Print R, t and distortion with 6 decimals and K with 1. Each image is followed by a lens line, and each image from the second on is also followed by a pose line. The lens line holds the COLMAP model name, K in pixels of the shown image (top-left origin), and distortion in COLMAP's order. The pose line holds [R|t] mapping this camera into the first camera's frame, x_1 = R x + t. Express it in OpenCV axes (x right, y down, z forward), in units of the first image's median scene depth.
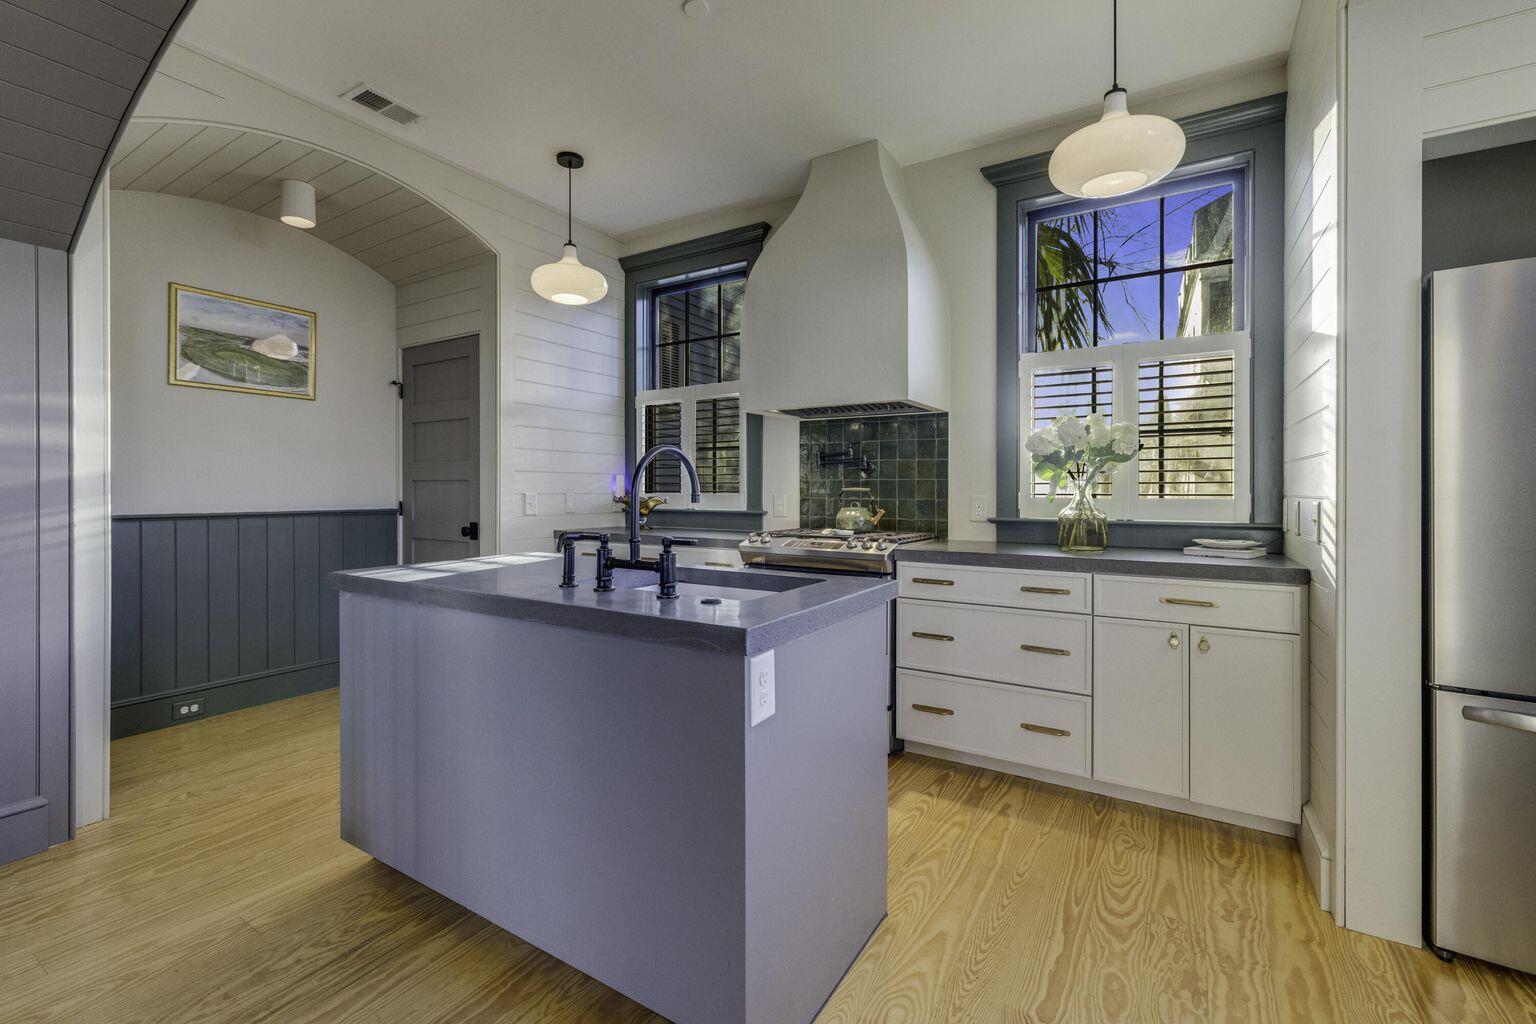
lens RADIAL K [[670.1, 0, 749.1], [0, 670.1, 486.3], [0, 0, 1]] dist [0.002970, 0.000089]
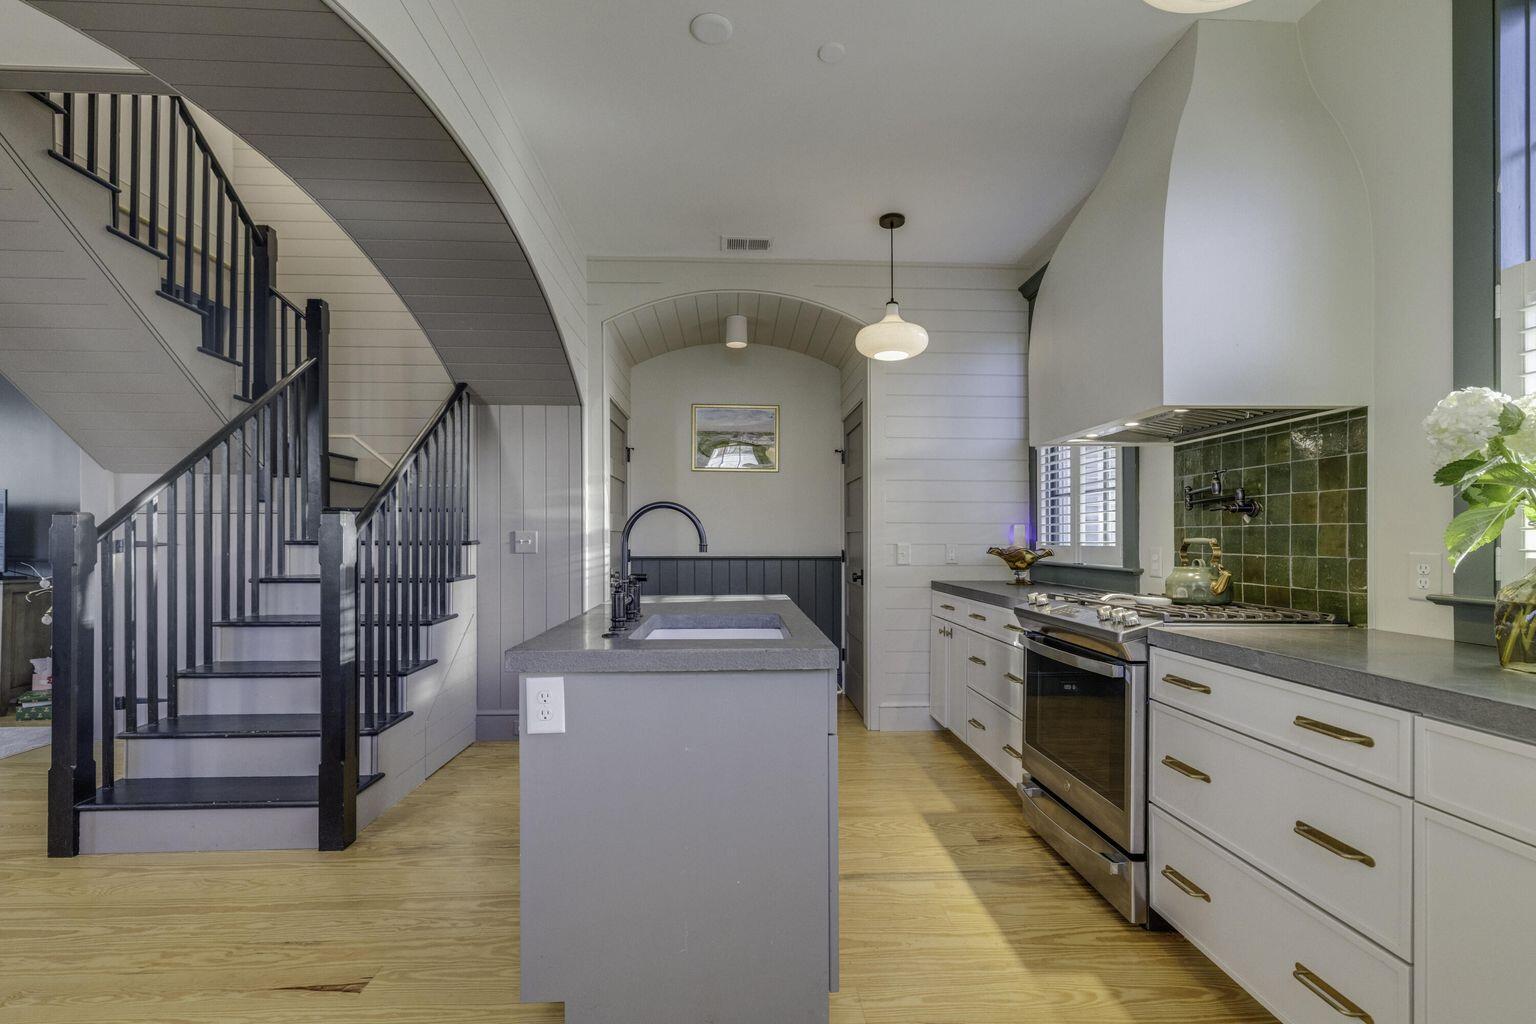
lens RADIAL K [[678.9, 0, 754.7], [0, 678.9, 532.9], [0, 0, 1]] dist [0.015824, 0.000092]
pose [[0.571225, -0.007636, -0.820758, 0.479054], [0.002853, 0.999969, -0.007317, 0.000583], [0.820789, 0.001838, 0.571229, 0.233940]]
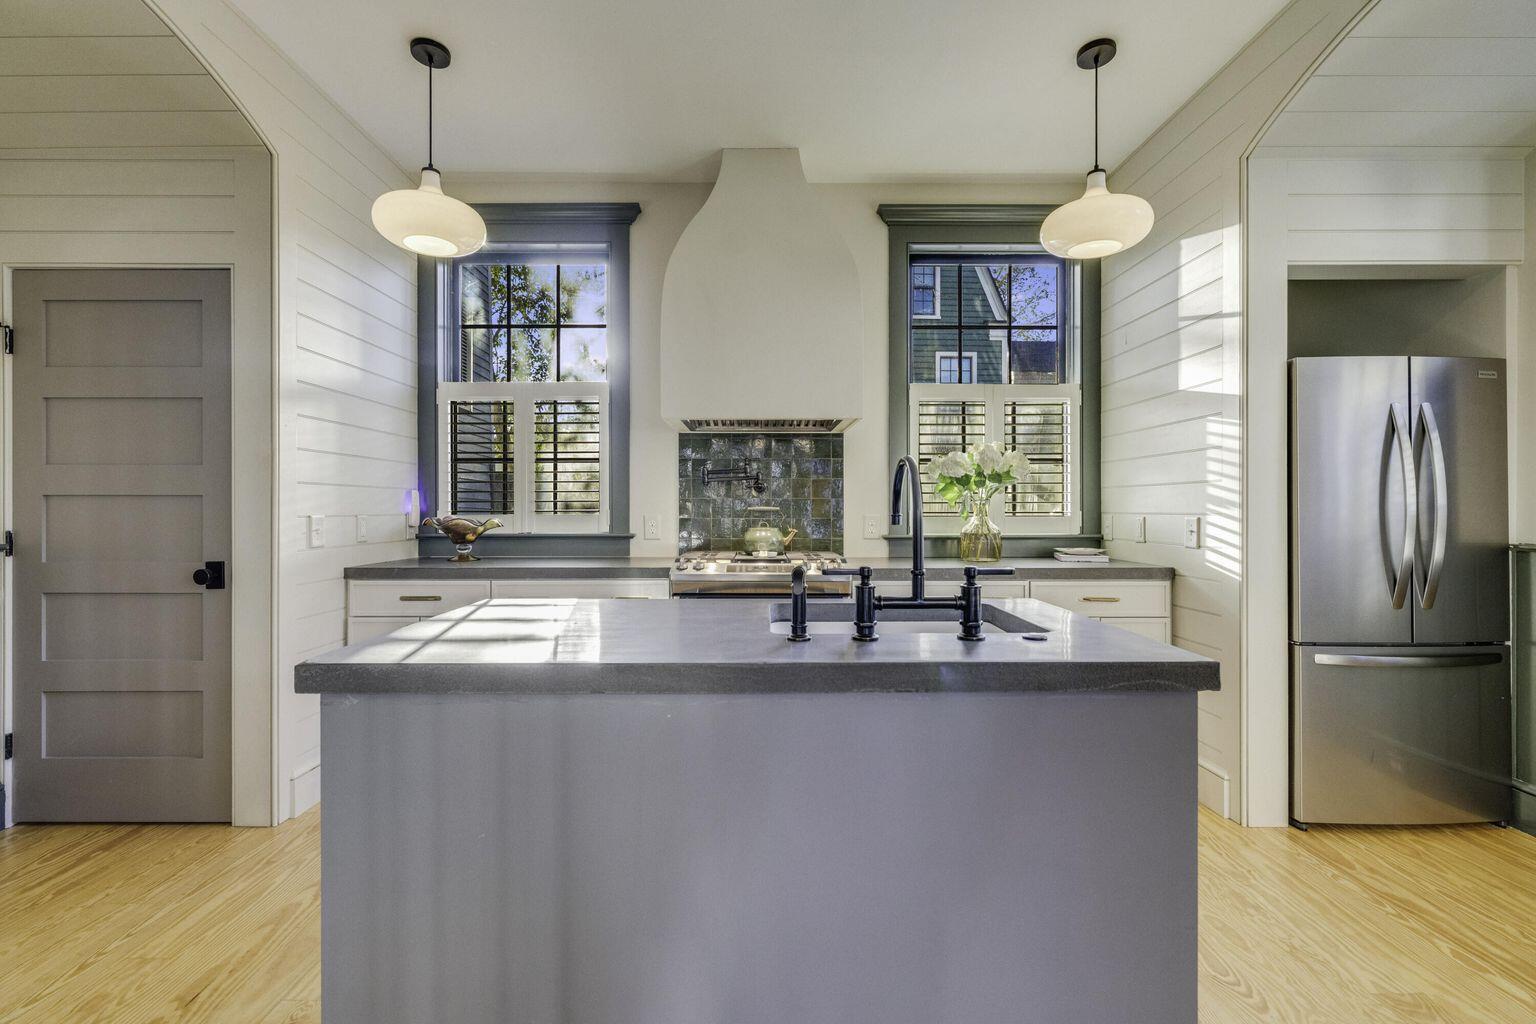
lens RADIAL K [[670.1, 0, 755.0], [0, 670.1, 505.1], [0, 0, 1]] dist [0.002970, 0.000089]
pose [[0.839371, -0.000278, 0.543559, -0.374395], [-0.000161, 1.000000, 0.000761, -0.001154], [-0.543559, -0.000726, 0.839370, 0.209415]]
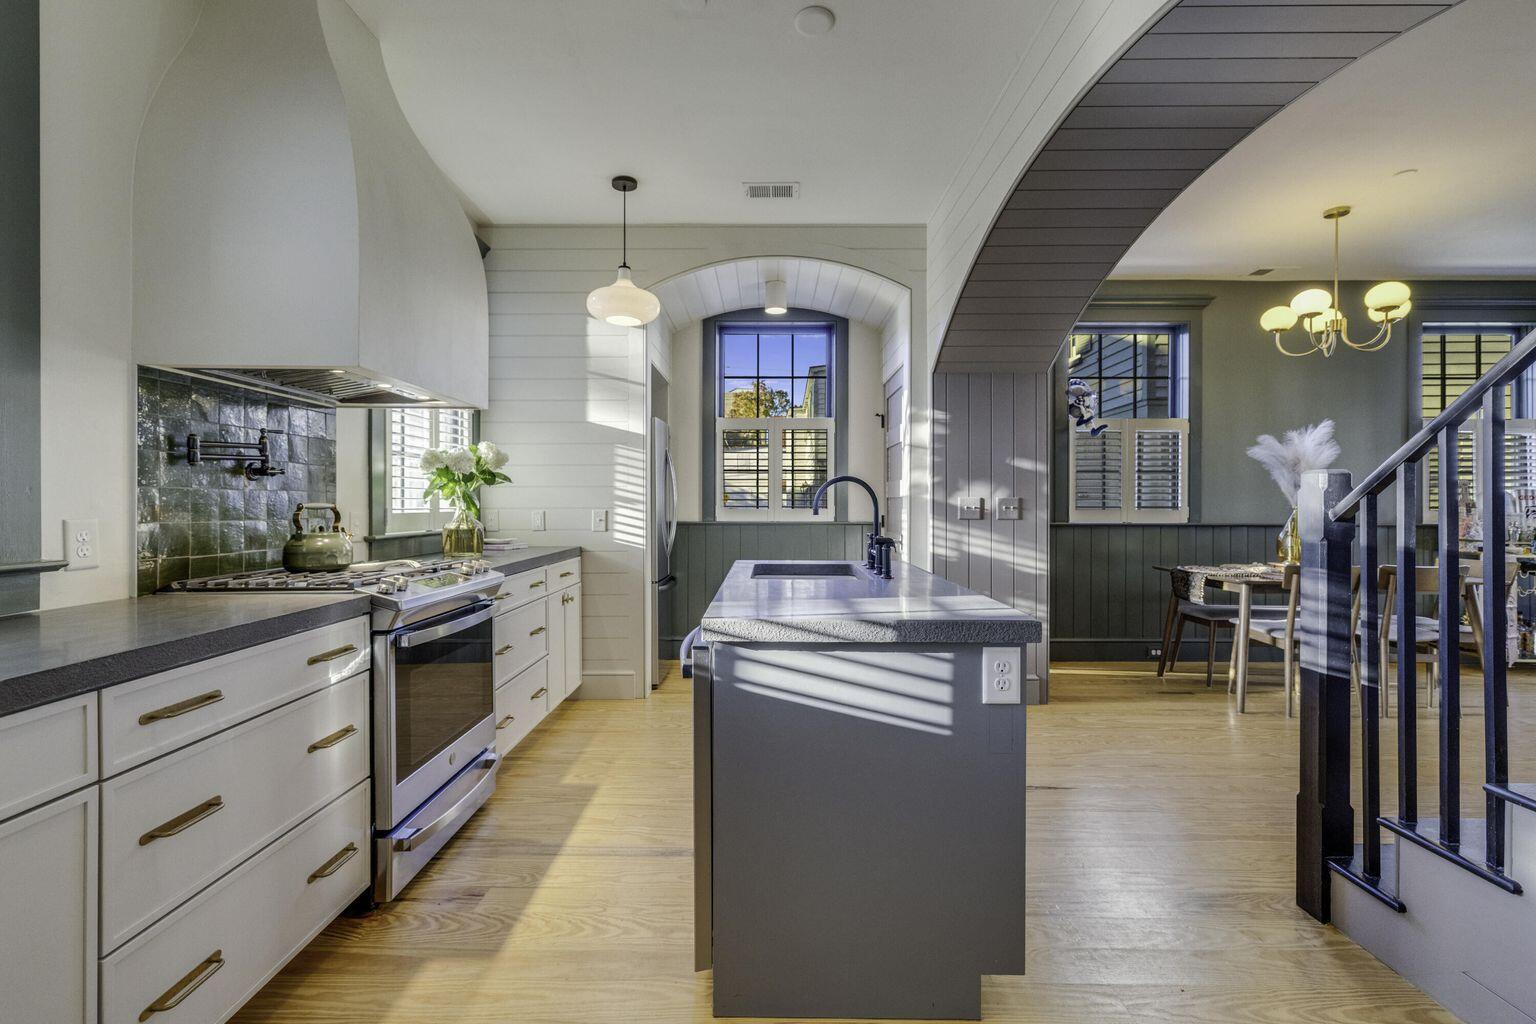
lens RADIAL K [[670.1, 0, 766.2], [0, 670.1, 509.3], [0, 0, 1]] dist [0.002970, 0.000089]
pose [[-0.539477, -0.011014, 0.841928, -0.654671], [-0.002539, 0.999931, 0.011455, -0.002184], [-0.841996, 0.004042, -0.539468, 1.000393]]
